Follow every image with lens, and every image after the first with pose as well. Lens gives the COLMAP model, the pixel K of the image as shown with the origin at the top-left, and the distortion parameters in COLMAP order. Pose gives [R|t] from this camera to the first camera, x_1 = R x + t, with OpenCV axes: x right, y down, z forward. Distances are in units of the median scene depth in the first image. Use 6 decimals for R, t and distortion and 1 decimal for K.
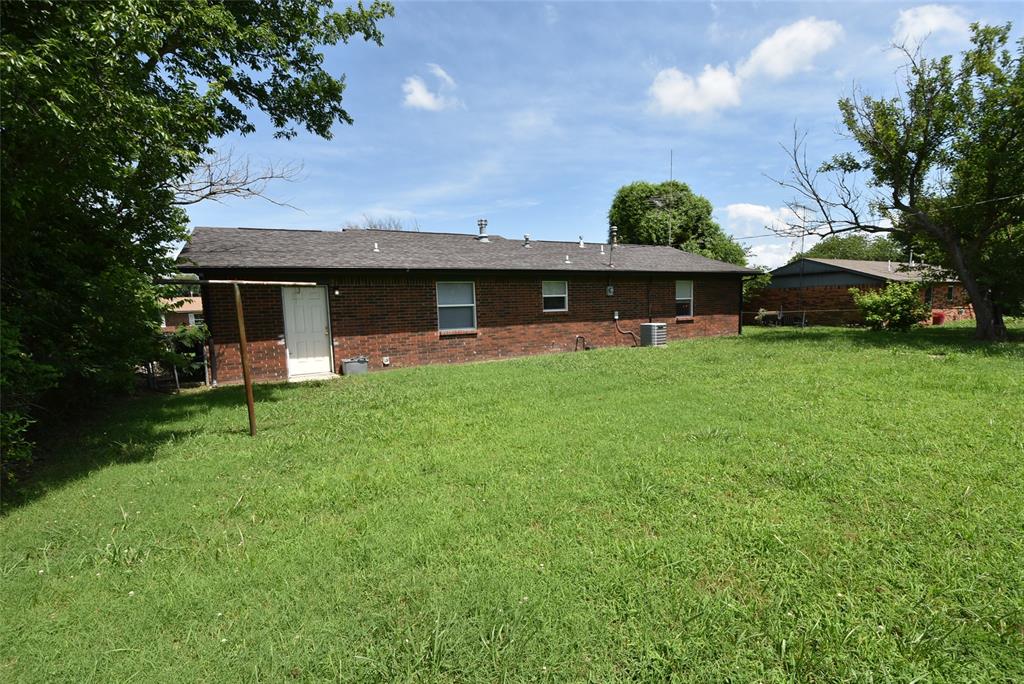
lens RADIAL K [[452.0, 0, 508.0], [0, 452.0, 353.7], [0, 0, 1]] dist [0.013214, -0.022715]
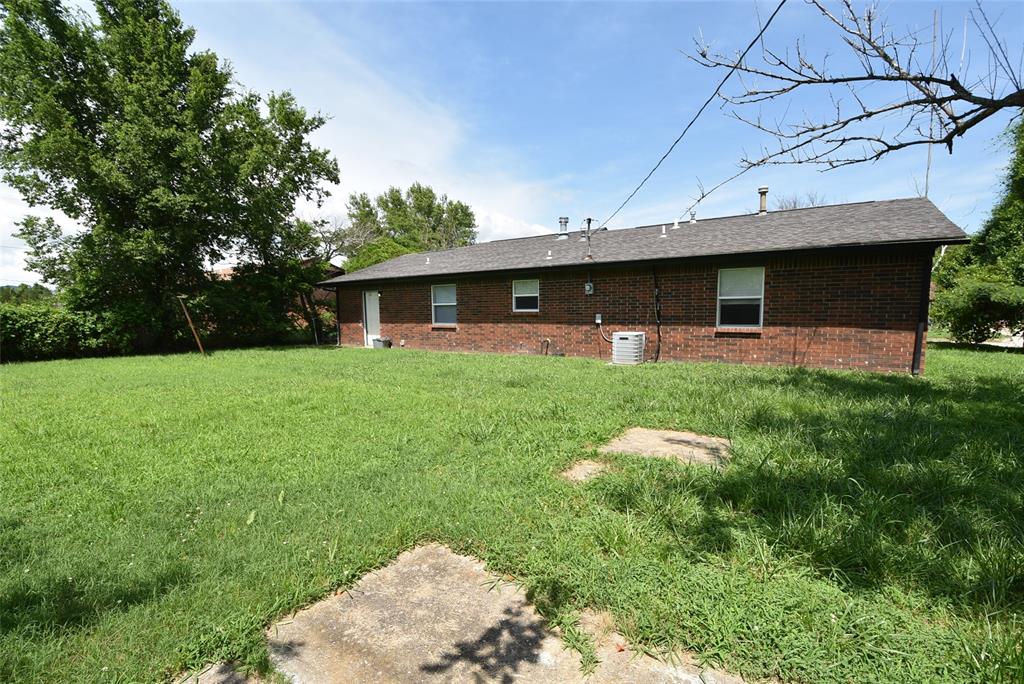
lens RADIAL K [[452.0, 0, 508.0], [0, 452.0, 353.7], [0, 0, 1]] dist [0.013214, -0.022715]
pose [[0.461284, 0.112731, -0.880062, 0.942754], [-0.094966, 0.992471, 0.077354, -0.075434], [0.882156, 0.047894, 0.468516, 0.522979]]
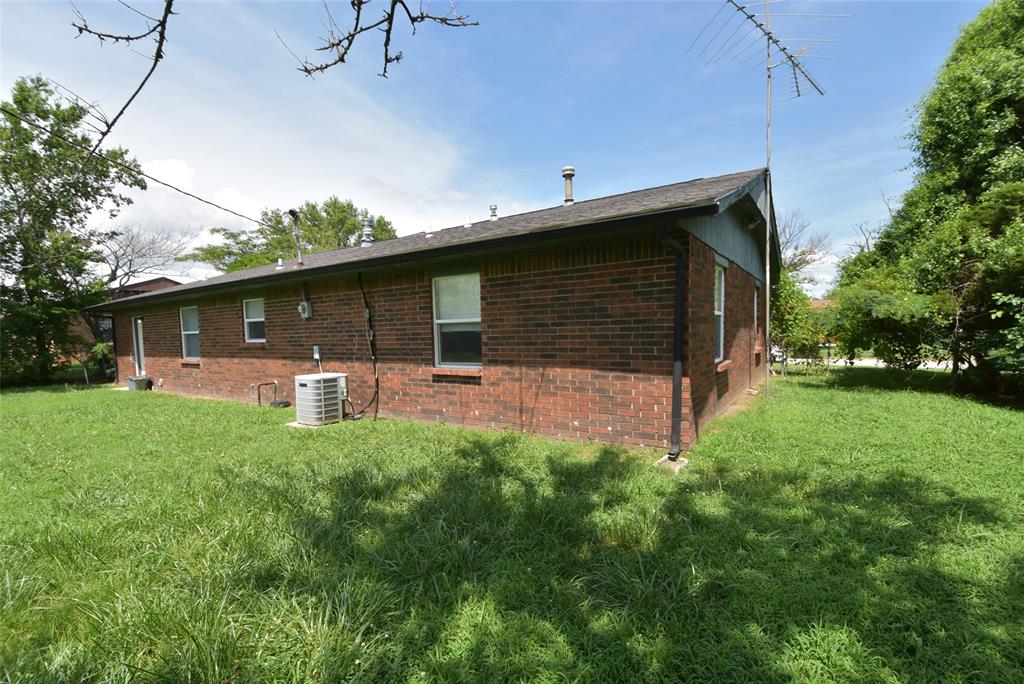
lens RADIAL K [[452.0, 0, 508.0], [0, 452.0, 353.7], [0, 0, 1]] dist [0.013214, -0.022715]
pose [[0.466770, 0.067028, -0.881835, 0.905206], [-0.078452, 0.996331, 0.034205, -0.130487], [0.880892, 0.053215, 0.470316, 1.016503]]
